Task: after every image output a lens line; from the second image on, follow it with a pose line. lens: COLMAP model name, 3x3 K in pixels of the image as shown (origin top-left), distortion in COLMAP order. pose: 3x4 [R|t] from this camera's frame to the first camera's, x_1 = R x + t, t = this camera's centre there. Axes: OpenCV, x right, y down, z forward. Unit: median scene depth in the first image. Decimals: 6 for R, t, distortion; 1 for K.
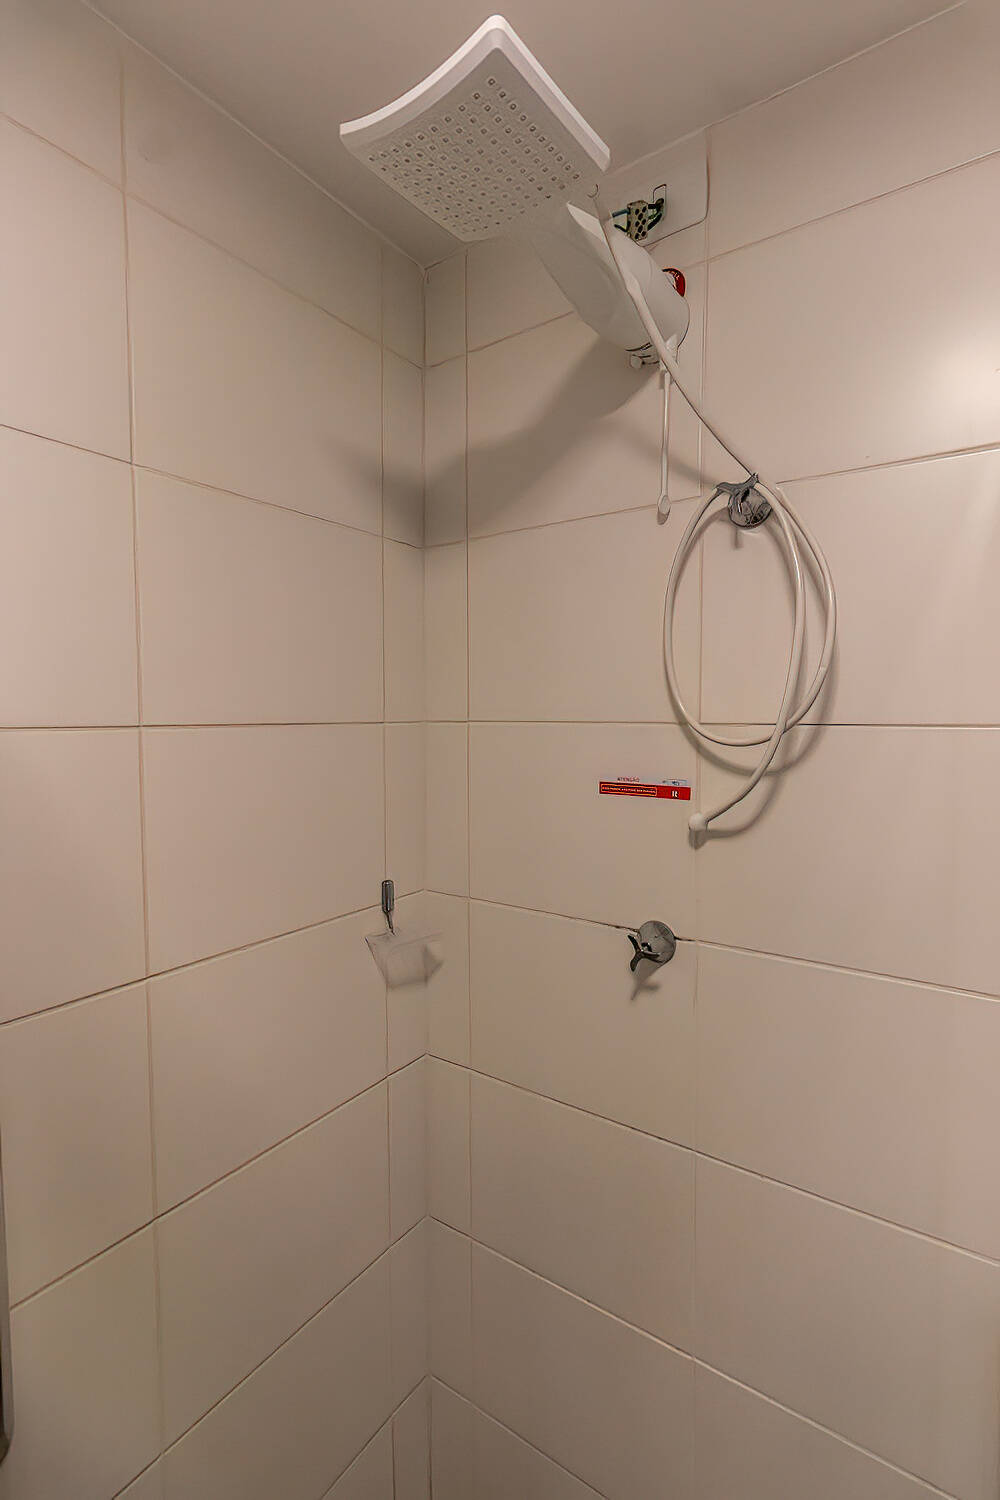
lens RADIAL K [[682.2, 0, 527.8], [0, 682.2, 749.0], [0, 0, 1]] dist [0.001845, 0.000358]
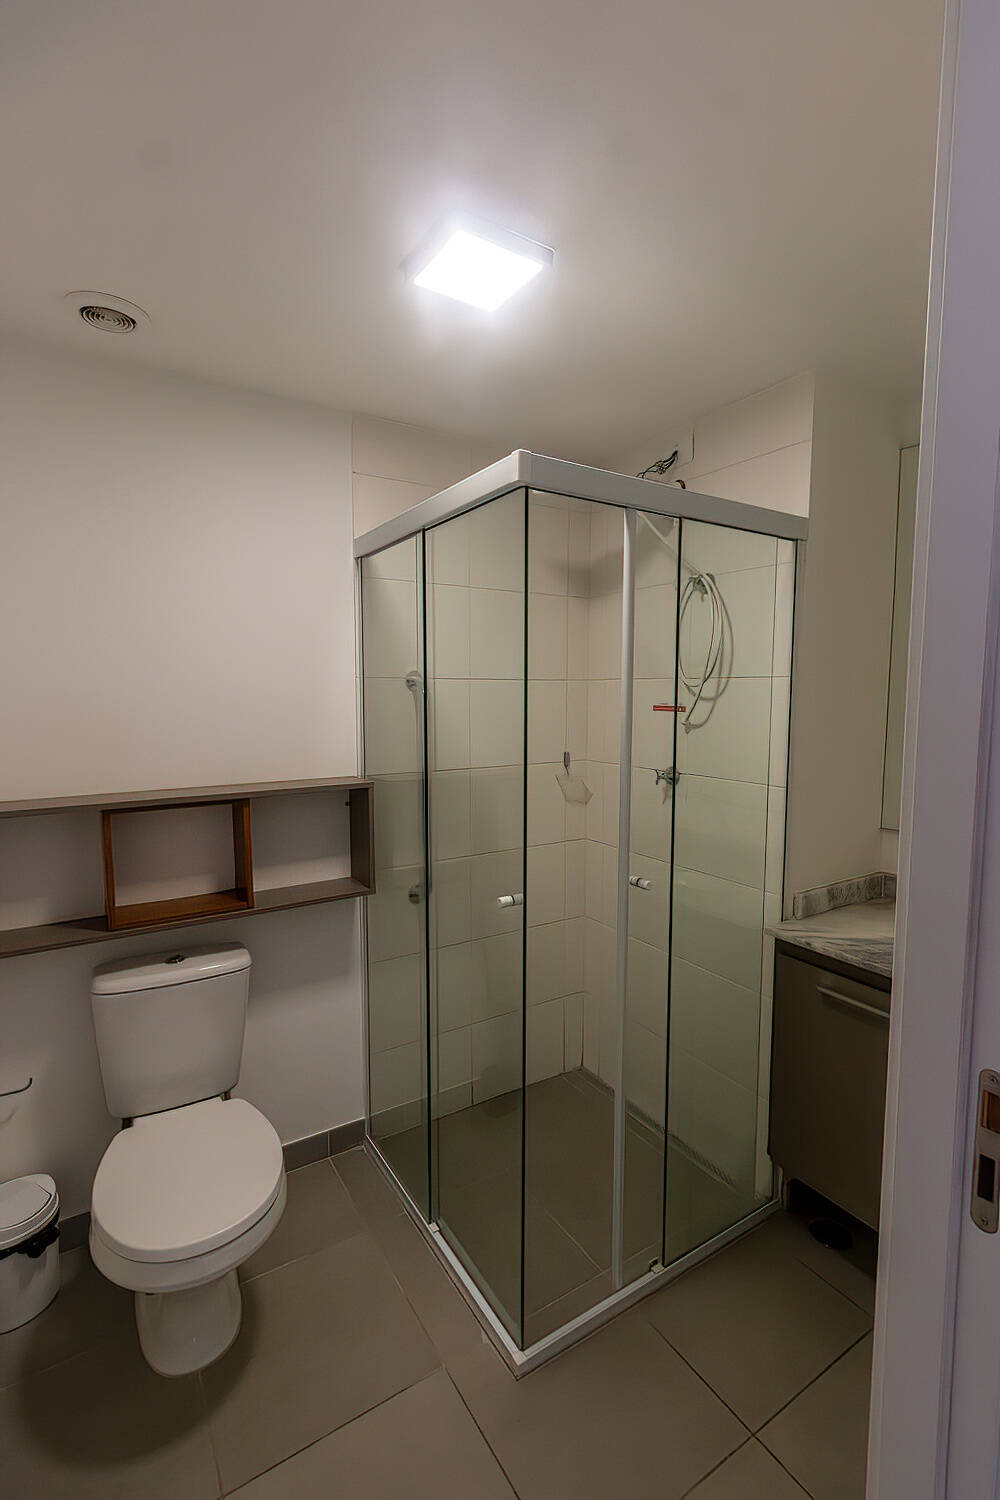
lens RADIAL K [[685.3, 0, 507.1], [0, 685.3, 757.7], [0, 0, 1]] dist [0.001099, 0.000733]
pose [[0.912214, 0.037054, -0.408036, 0.531801], [-0.018065, 0.998571, 0.050297, 0.102591], [0.409317, -0.038510, 0.911579, -1.123231]]
